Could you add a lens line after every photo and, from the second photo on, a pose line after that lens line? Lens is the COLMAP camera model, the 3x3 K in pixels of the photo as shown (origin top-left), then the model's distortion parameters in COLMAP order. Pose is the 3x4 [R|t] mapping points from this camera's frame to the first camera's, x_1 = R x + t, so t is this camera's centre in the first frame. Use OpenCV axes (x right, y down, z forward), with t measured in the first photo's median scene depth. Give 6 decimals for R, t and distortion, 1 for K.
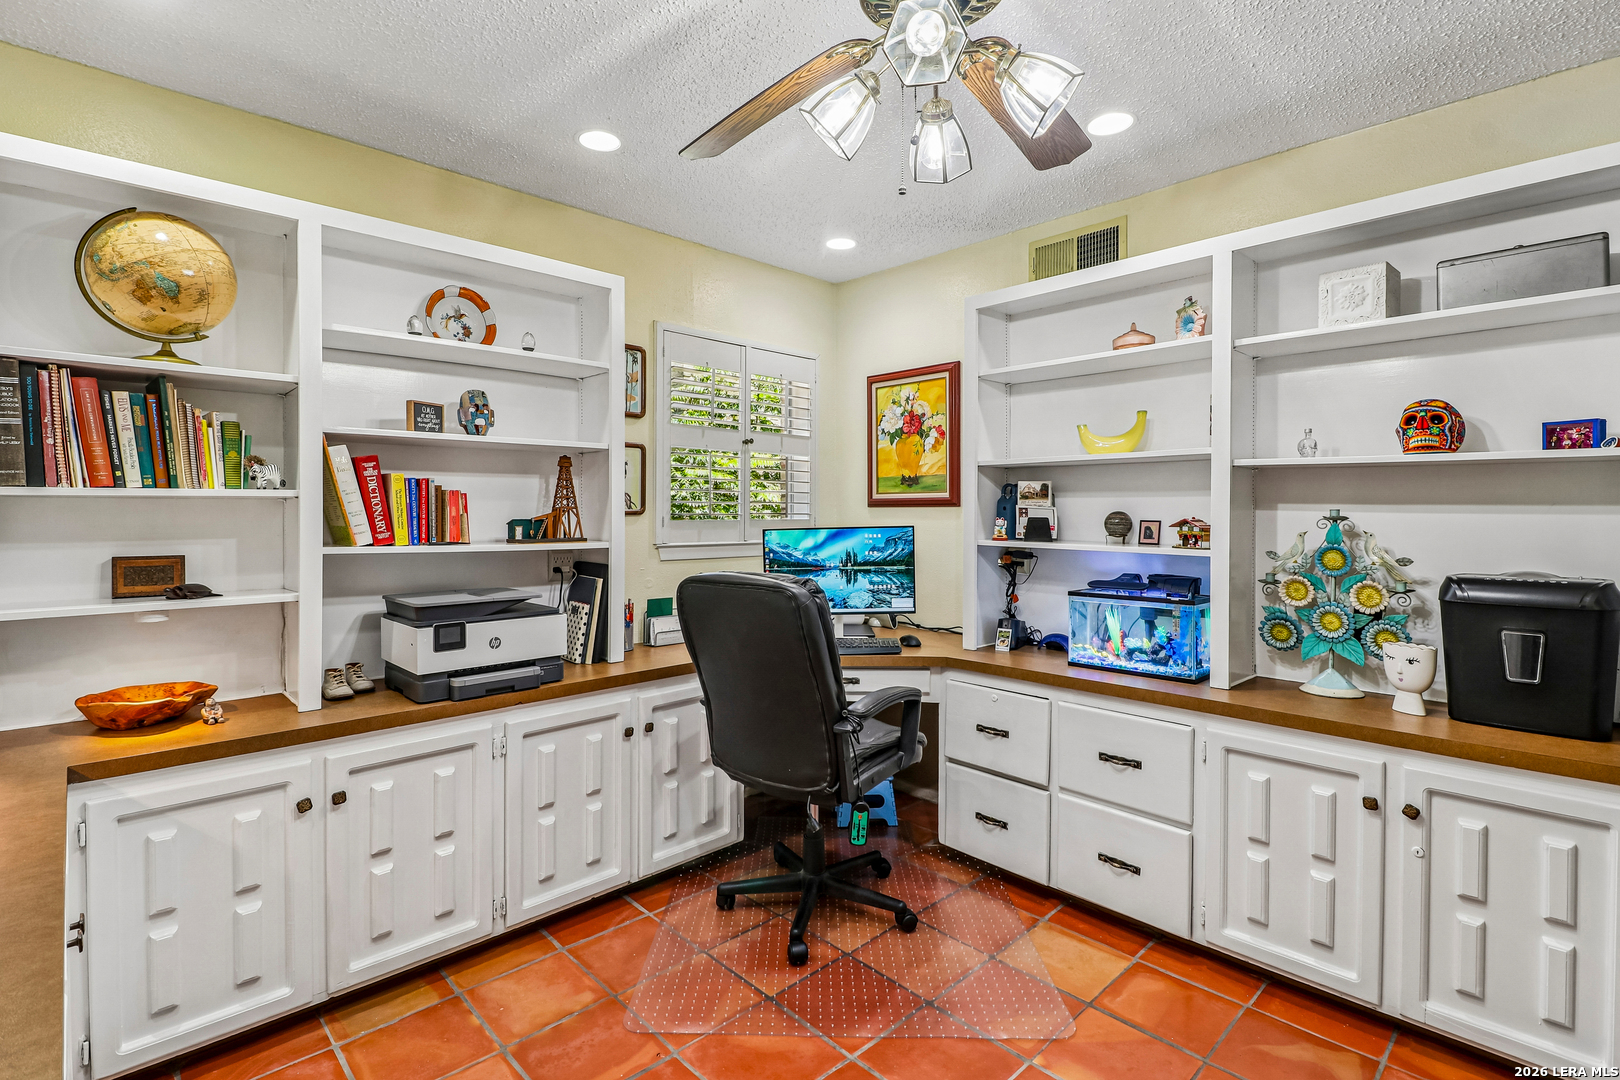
lens RADIAL K [[749.6, 0, 808.9], [0, 749.6, 511.5], [0, 0, 1]] dist [-0.017874, 0.000098]
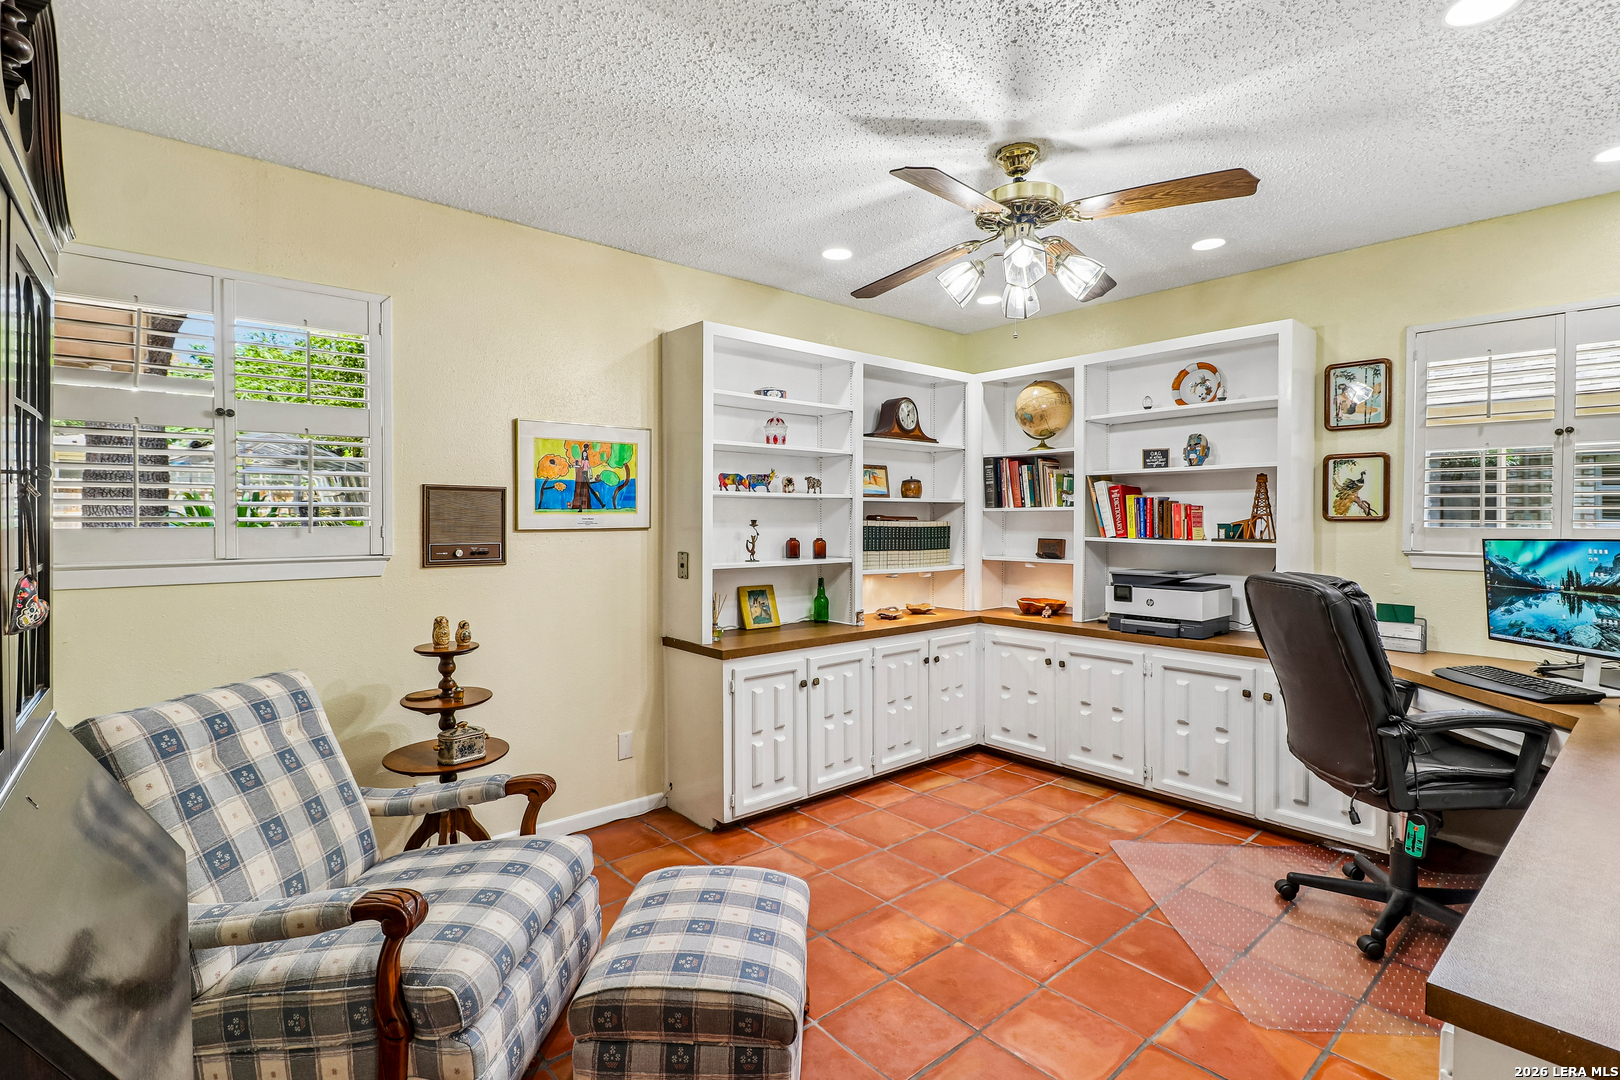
lens RADIAL K [[749.6, 0, 809.9], [0, 749.6, 531.1], [0, 0, 1]] dist [-0.017874, 0.000098]
pose [[-0.043794, 0.017003, -0.998896, 1.043281], [-0.002005, 0.999852, 0.017108, 0.002216], [0.999039, 0.002752, -0.043754, 0.321419]]
